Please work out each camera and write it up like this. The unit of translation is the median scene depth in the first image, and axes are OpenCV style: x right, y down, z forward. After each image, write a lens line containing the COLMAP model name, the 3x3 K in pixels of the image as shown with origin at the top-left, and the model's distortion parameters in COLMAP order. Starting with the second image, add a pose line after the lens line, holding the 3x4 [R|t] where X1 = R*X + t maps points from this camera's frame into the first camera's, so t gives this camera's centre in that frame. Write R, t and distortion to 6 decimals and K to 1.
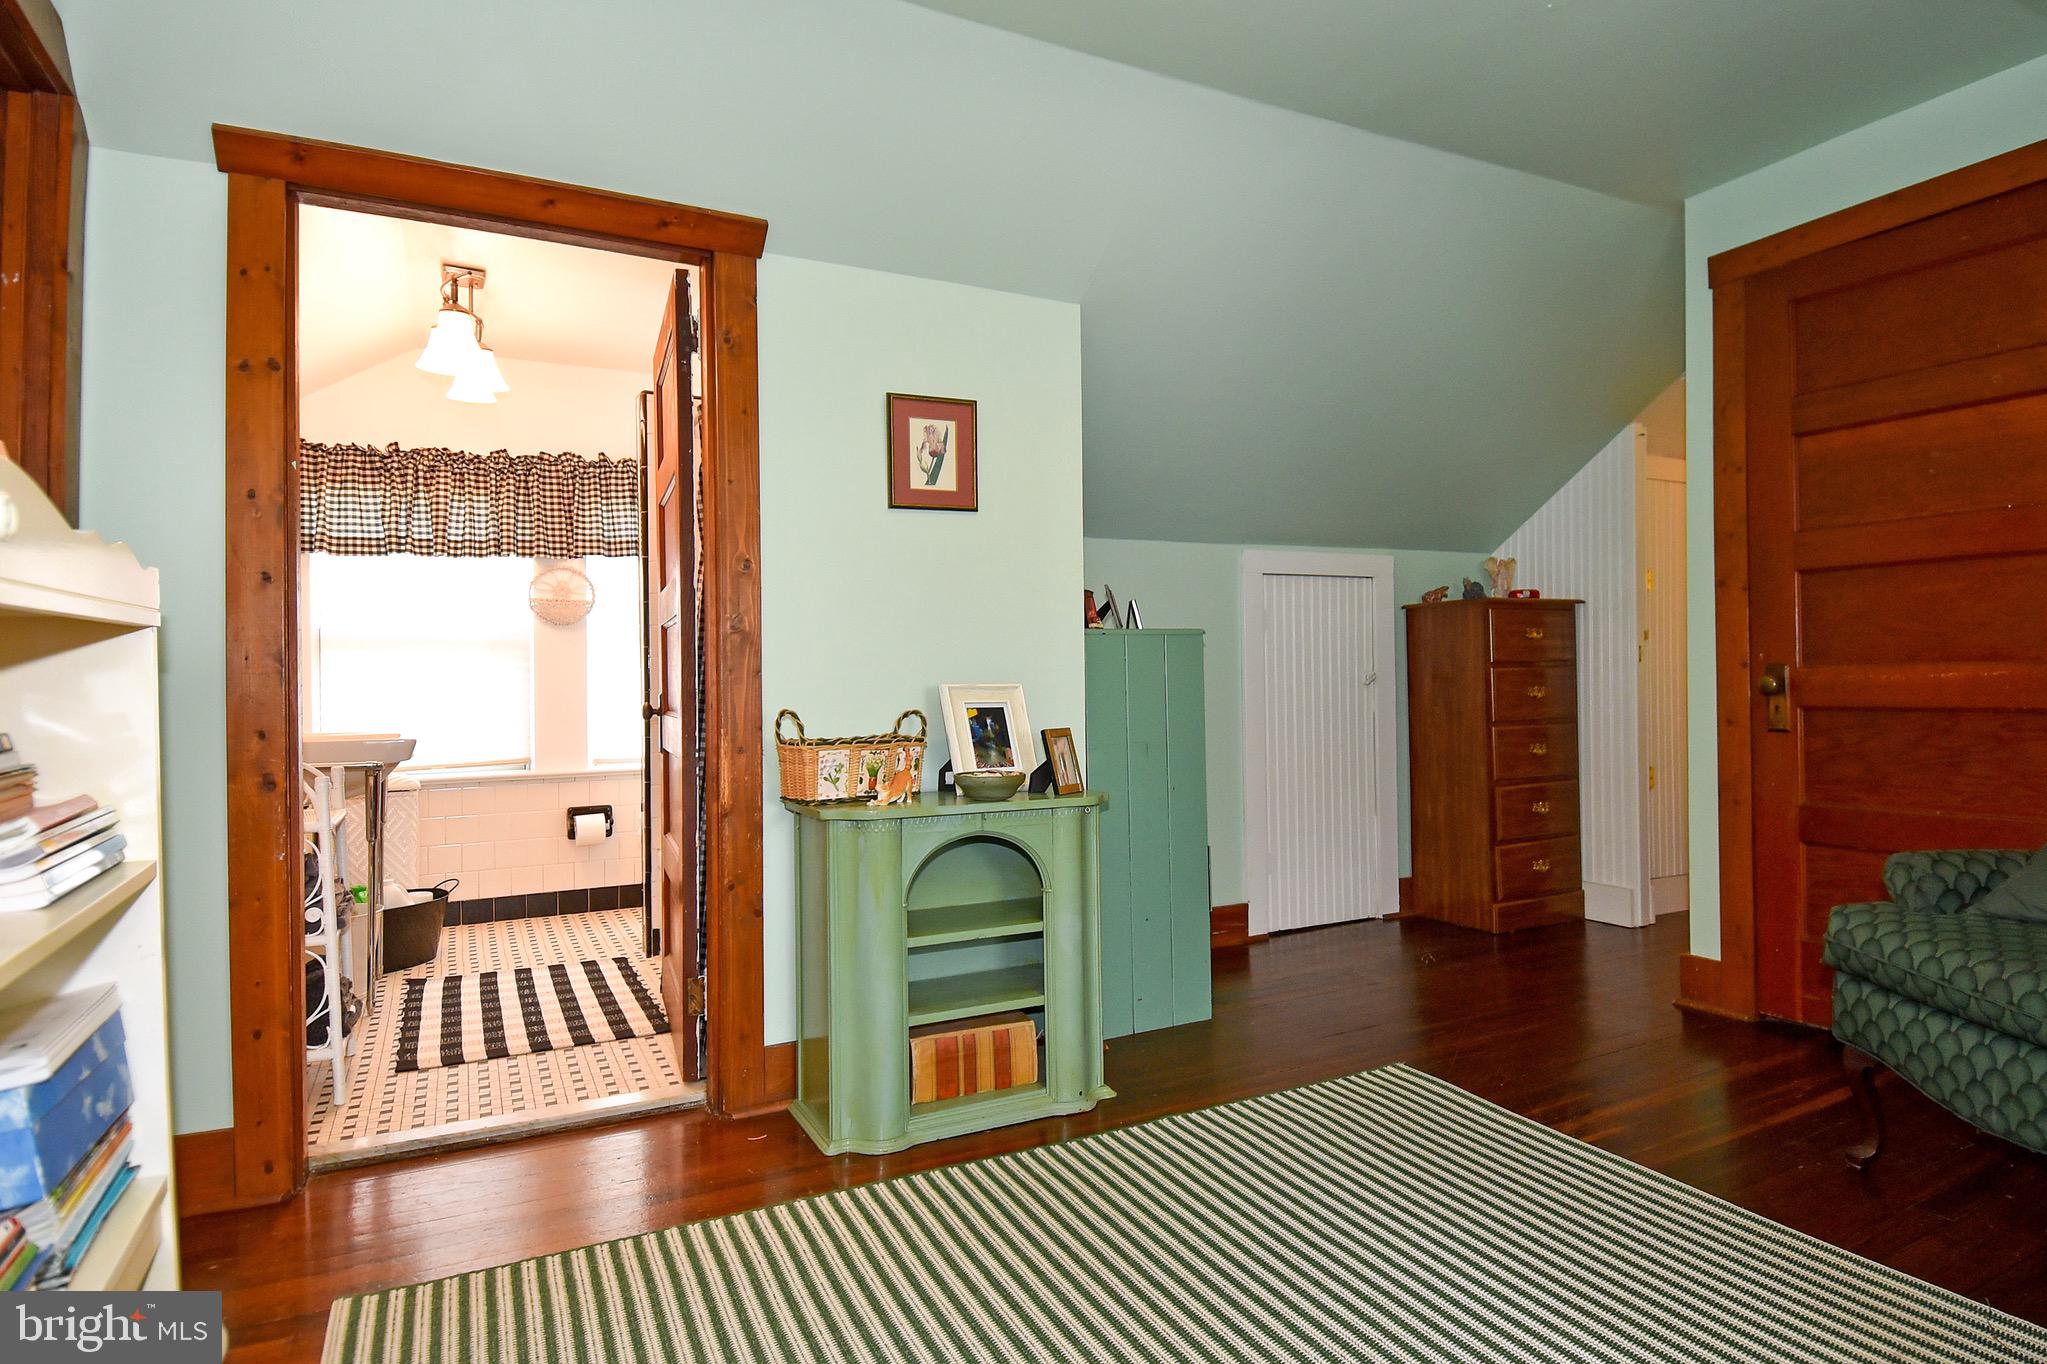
lens RADIAL K [[1126.2, 0, 1036.9], [0, 1126.2, 660.5], [0, 0, 1]] dist [0.042687, -0.052829]
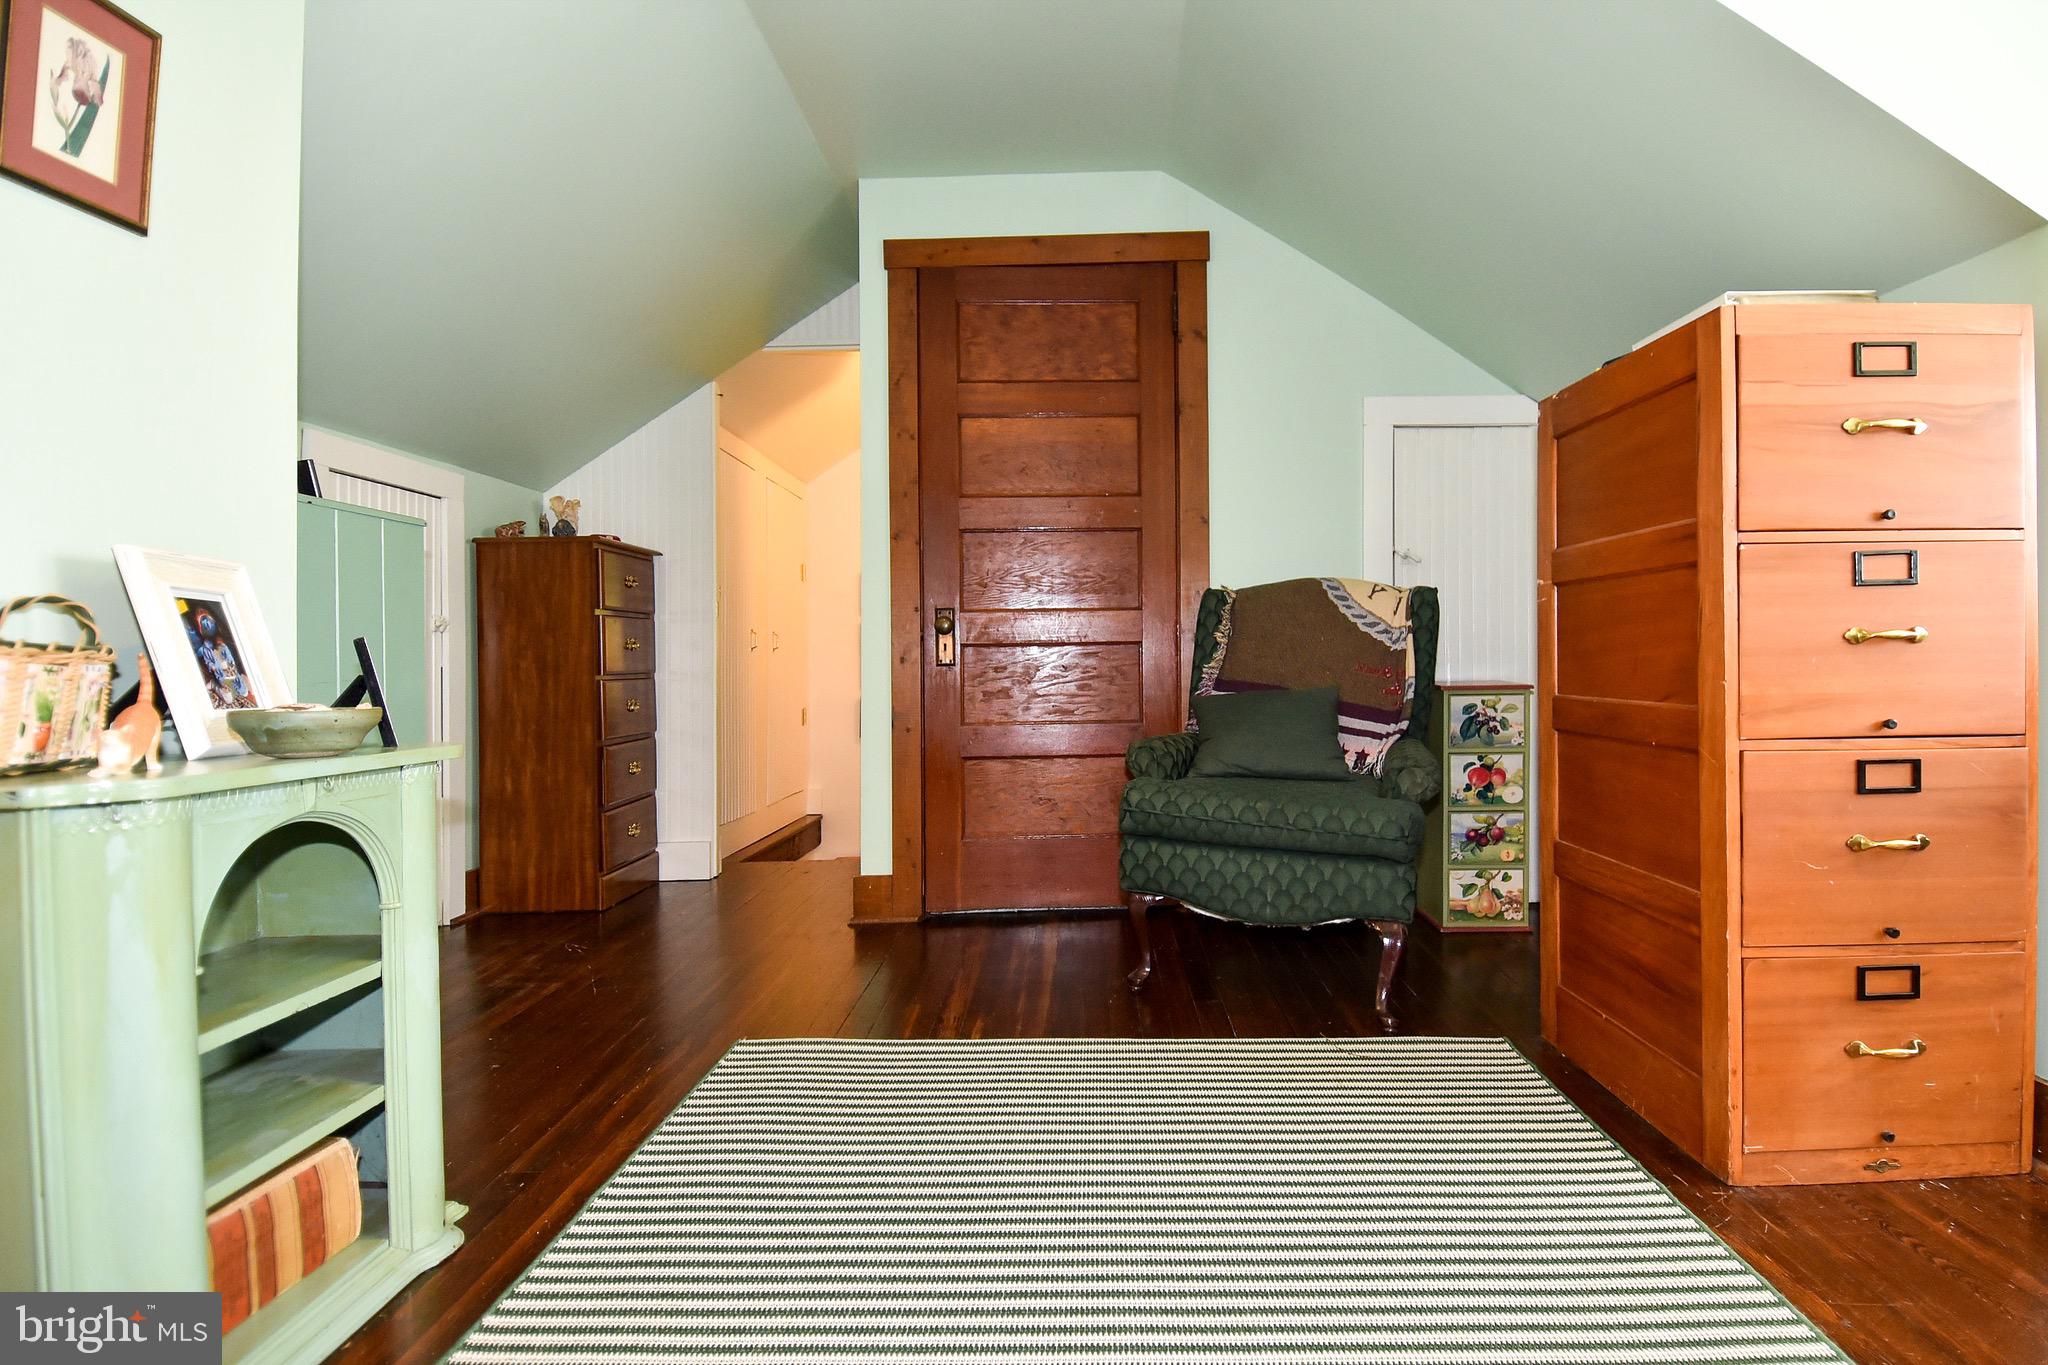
lens RADIAL K [[1126.8, 0, 1037.4], [0, 1126.8, 661.0], [0, 0, 1]] dist [0.042687, -0.052829]
pose [[0.454363, 0.016225, 0.890669, -0.335908], [-0.006873, 0.999868, -0.014708, 0.074048], [-0.890790, 0.000561, 0.454415, 0.386089]]
